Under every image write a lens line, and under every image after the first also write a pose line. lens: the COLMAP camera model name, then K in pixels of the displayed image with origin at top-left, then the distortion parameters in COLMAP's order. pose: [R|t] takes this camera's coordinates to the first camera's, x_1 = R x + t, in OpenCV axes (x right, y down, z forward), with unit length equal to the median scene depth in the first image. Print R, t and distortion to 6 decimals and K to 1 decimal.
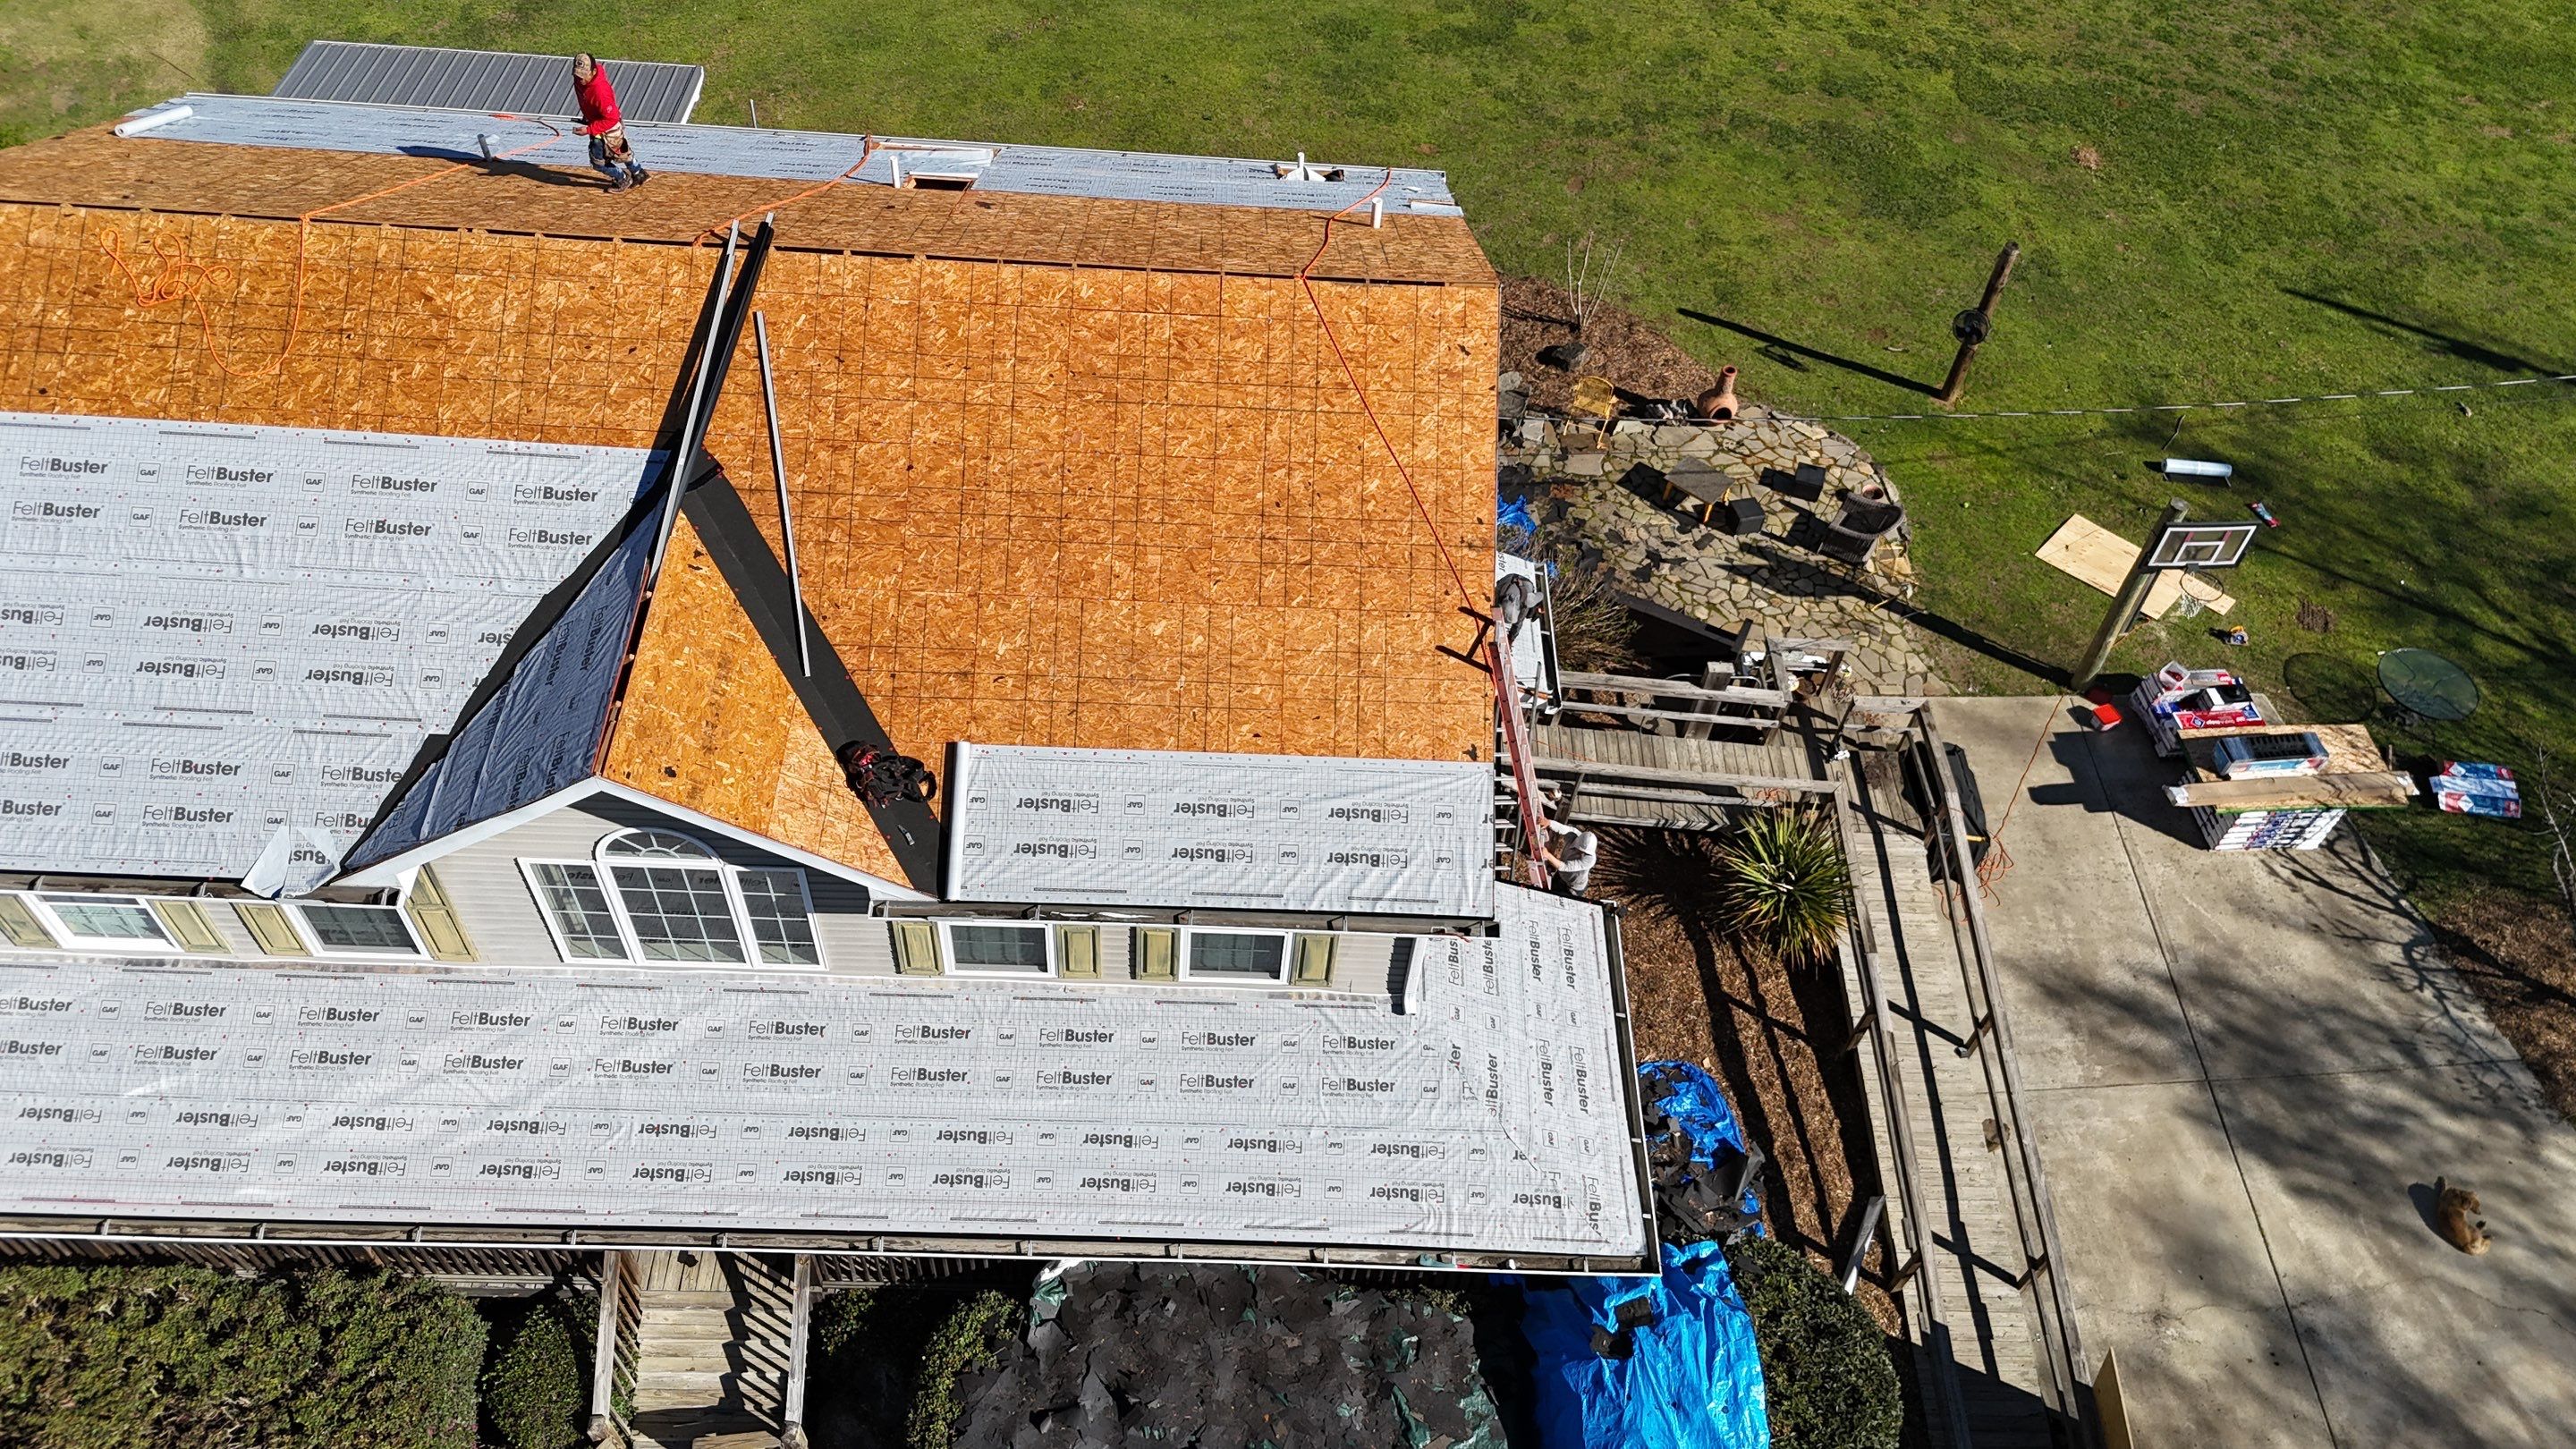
lens RADIAL K [[1884.8, 0, 1294.5], [0, 1884.8, 731.0], [0, 0, 1]] dist [0.064025, -0.063219]
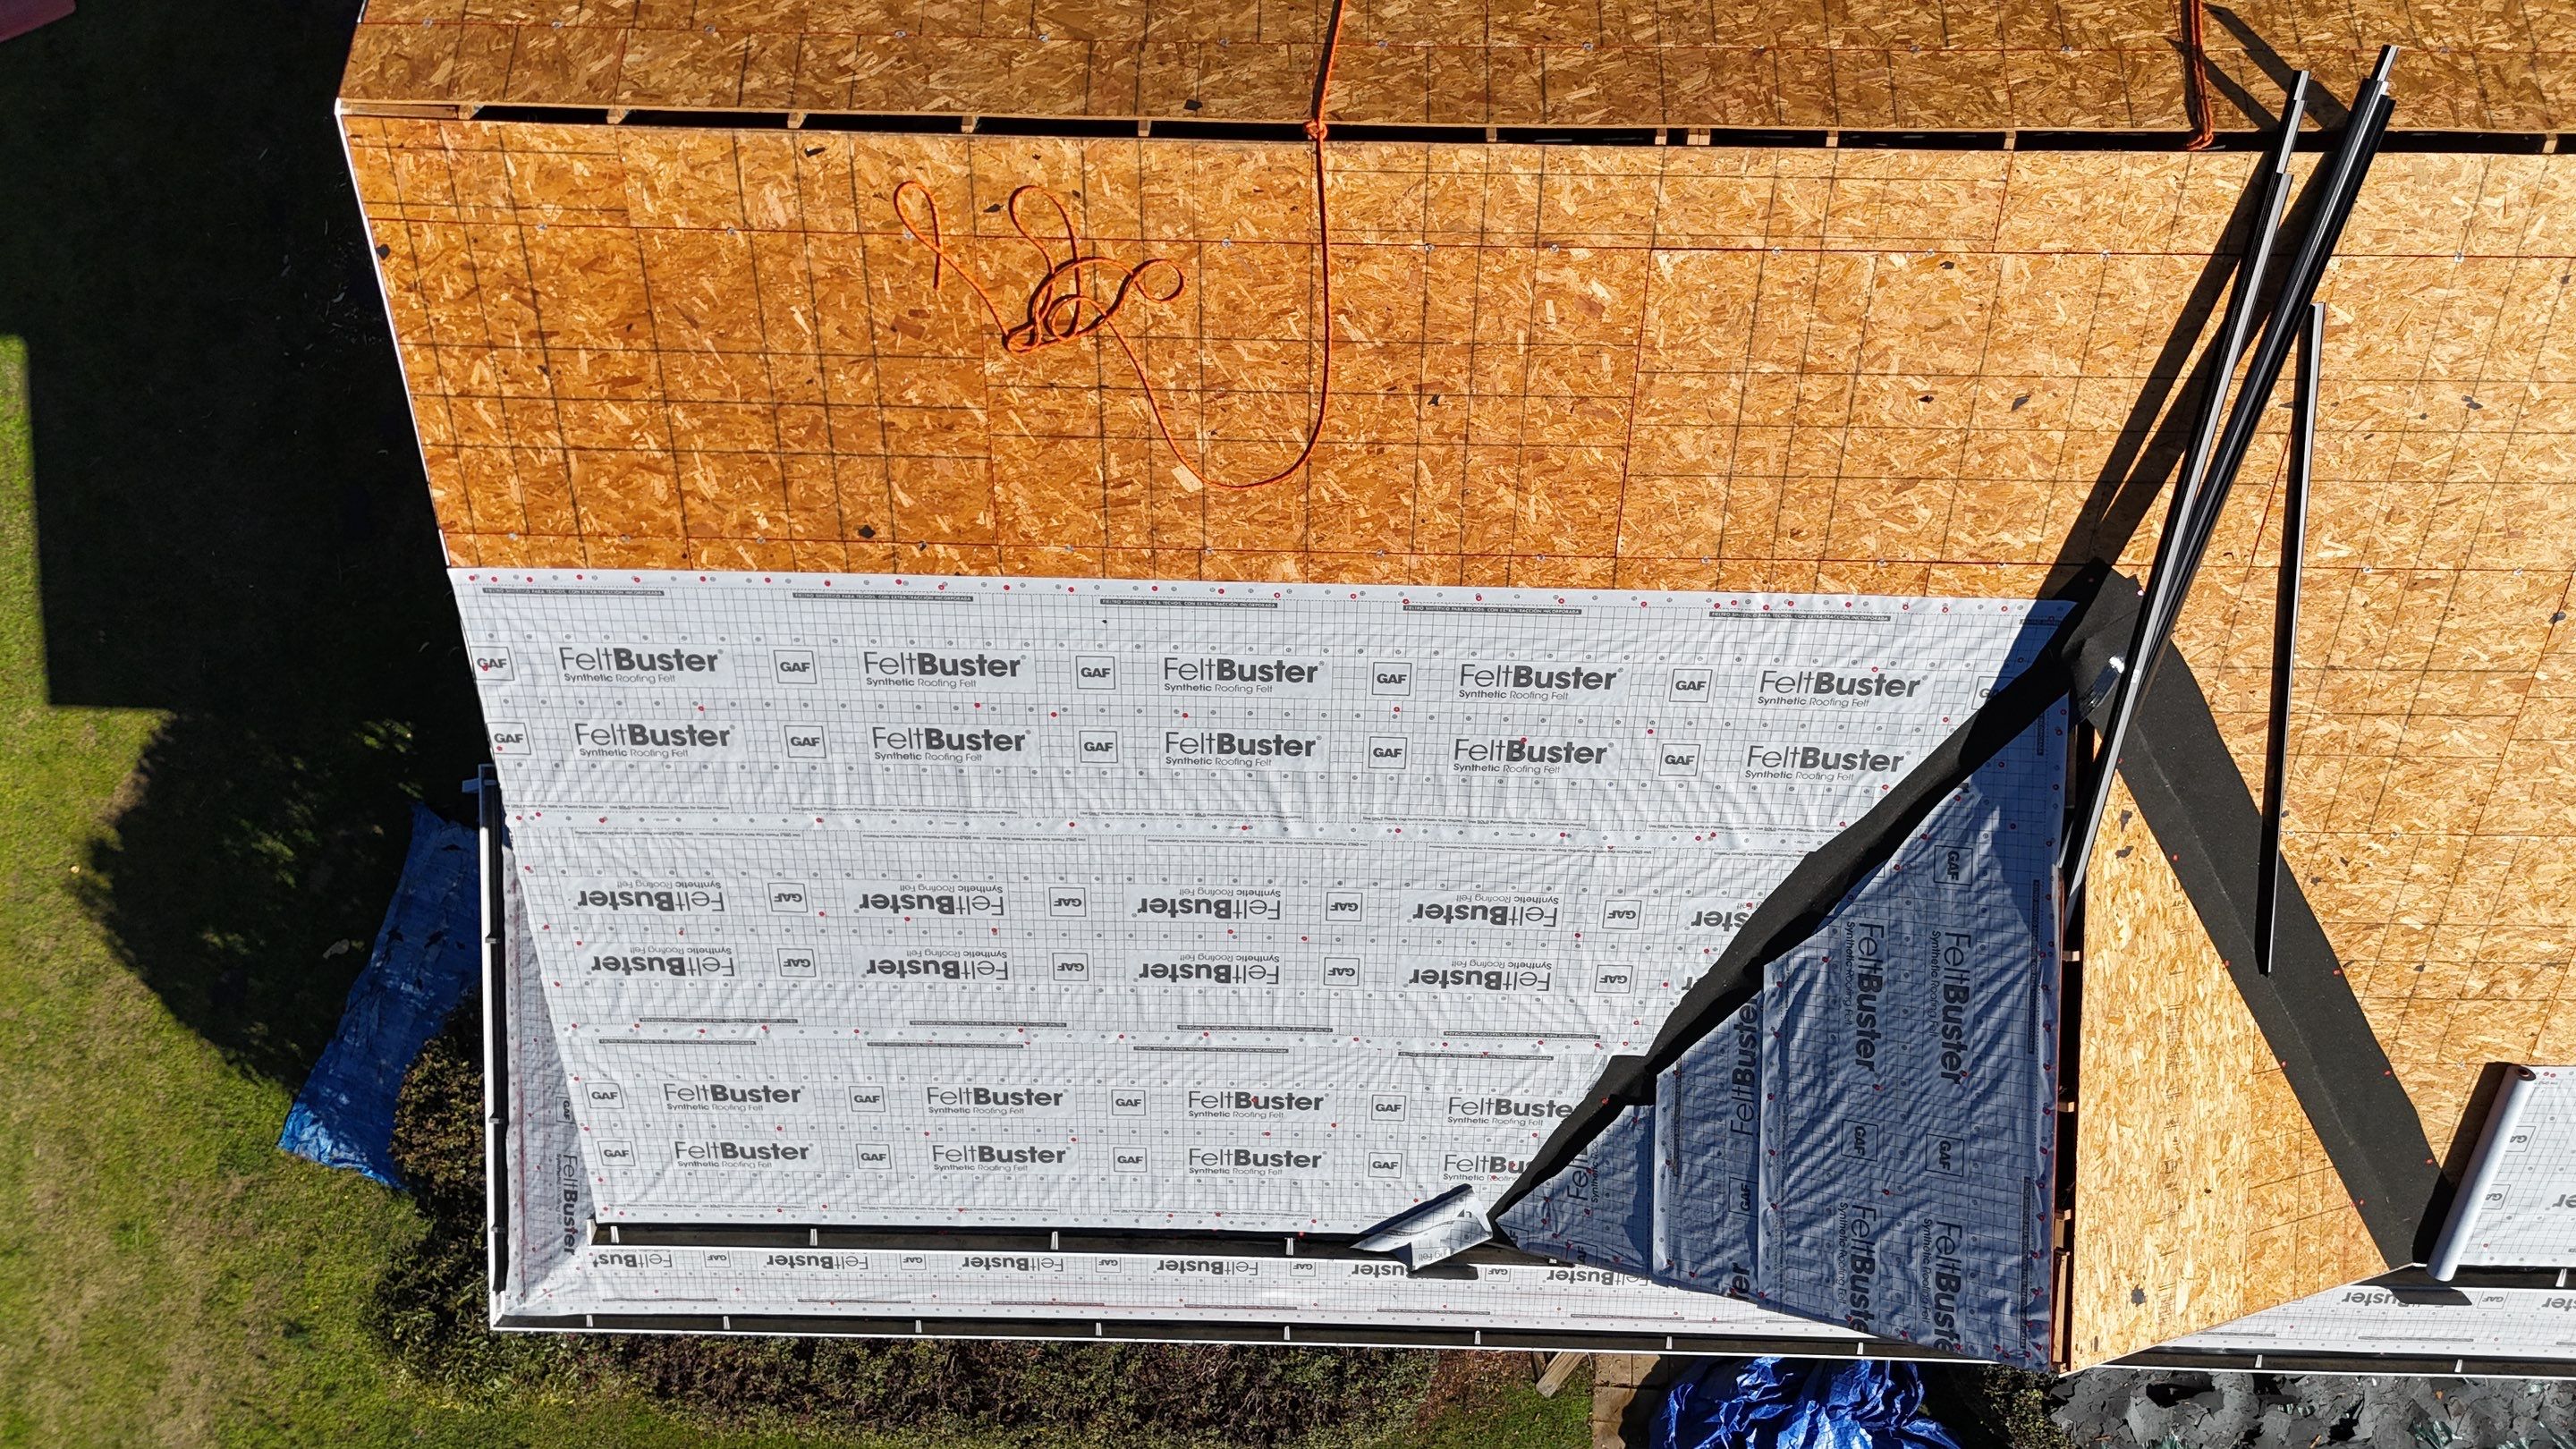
lens RADIAL K [[1884.8, 0, 1283.4], [0, 1884.8, 732.8], [0, 0, 1]] dist [0.064025, -0.063219]
pose [[0.995593, 0.023722, -0.090726, -0.501359], [0.041785, 0.753907, 0.655651, -0.468911], [0.083952, -0.656553, 0.749594, 0.601878]]
